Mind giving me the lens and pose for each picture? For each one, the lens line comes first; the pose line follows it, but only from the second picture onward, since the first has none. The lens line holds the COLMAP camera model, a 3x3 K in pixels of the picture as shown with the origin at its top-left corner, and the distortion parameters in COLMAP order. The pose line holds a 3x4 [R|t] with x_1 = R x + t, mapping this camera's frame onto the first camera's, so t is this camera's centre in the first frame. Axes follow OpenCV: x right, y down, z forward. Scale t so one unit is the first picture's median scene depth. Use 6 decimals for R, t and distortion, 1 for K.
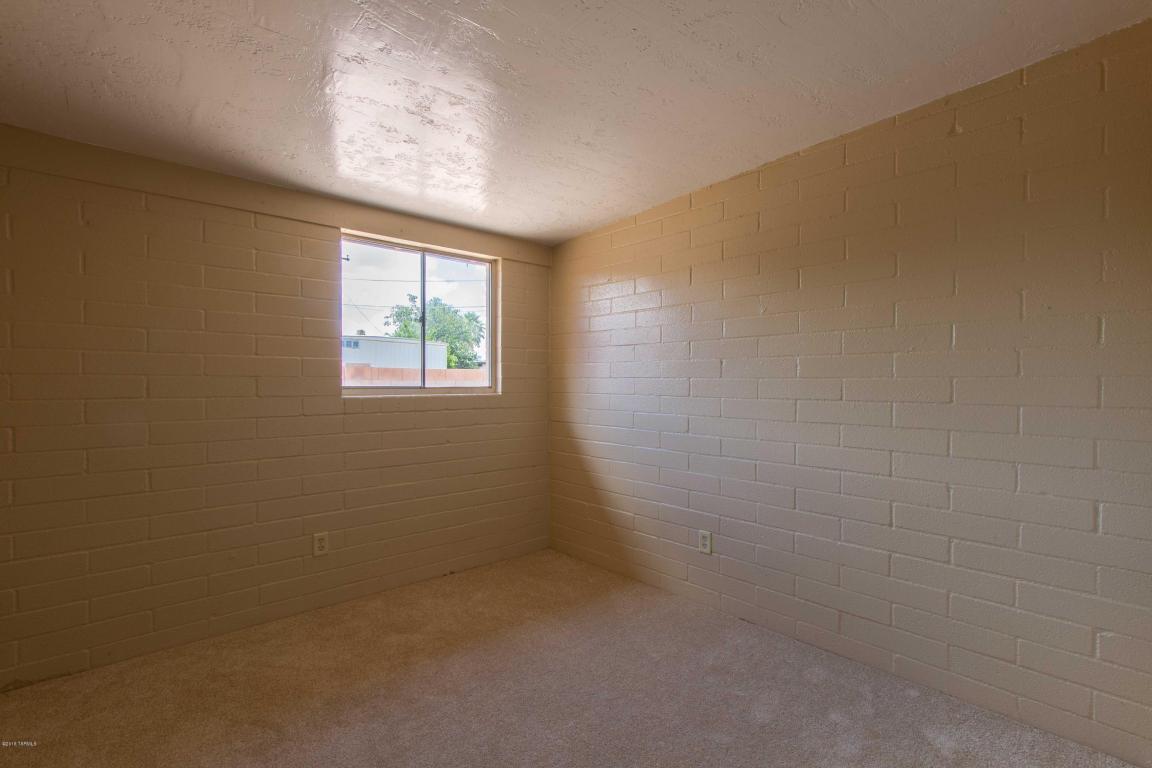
lens RADIAL K [[529.9, 0, 579.3], [0, 529.9, 392.5], [0, 0, 1]] dist [0.001942, -0.001203]
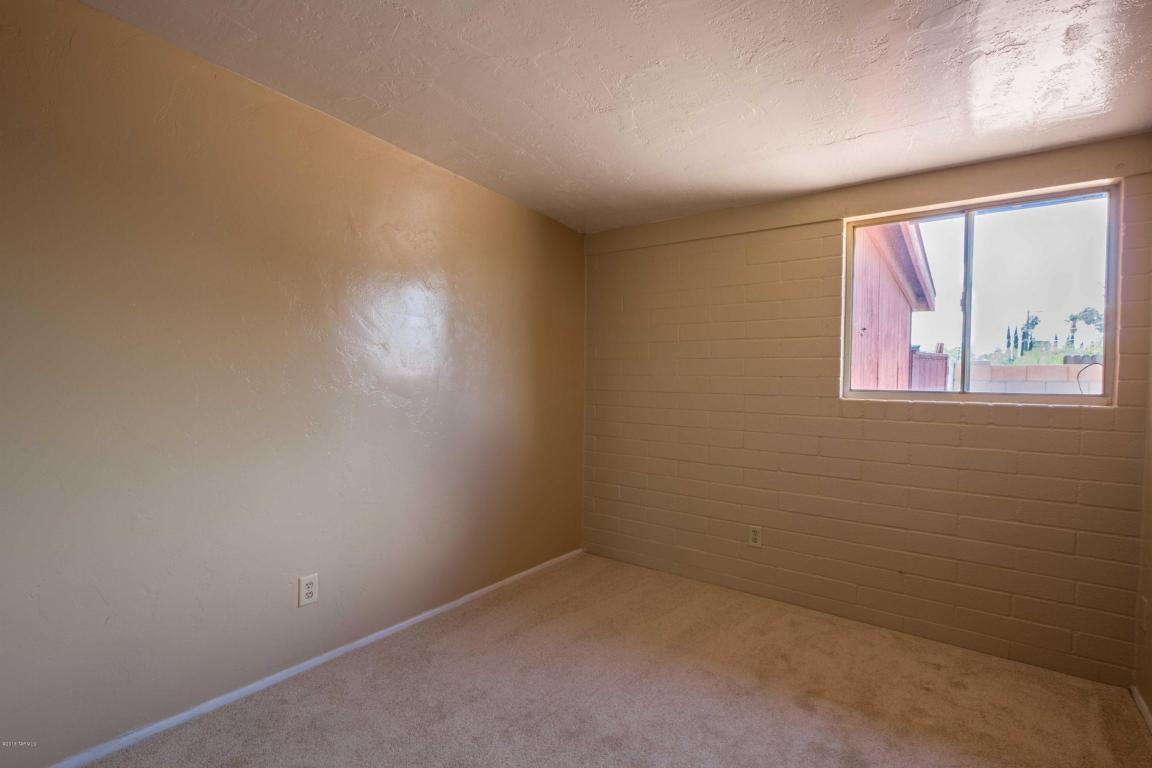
lens RADIAL K [[529.9, 0, 579.3], [0, 529.9, 392.5], [0, 0, 1]] dist [0.001942, -0.001203]
pose [[0.246697, 0.024295, -0.968788, 0.289703], [-0.026687, 0.999477, 0.018268, -0.008636], [0.968725, 0.021348, 0.247216, 0.278965]]
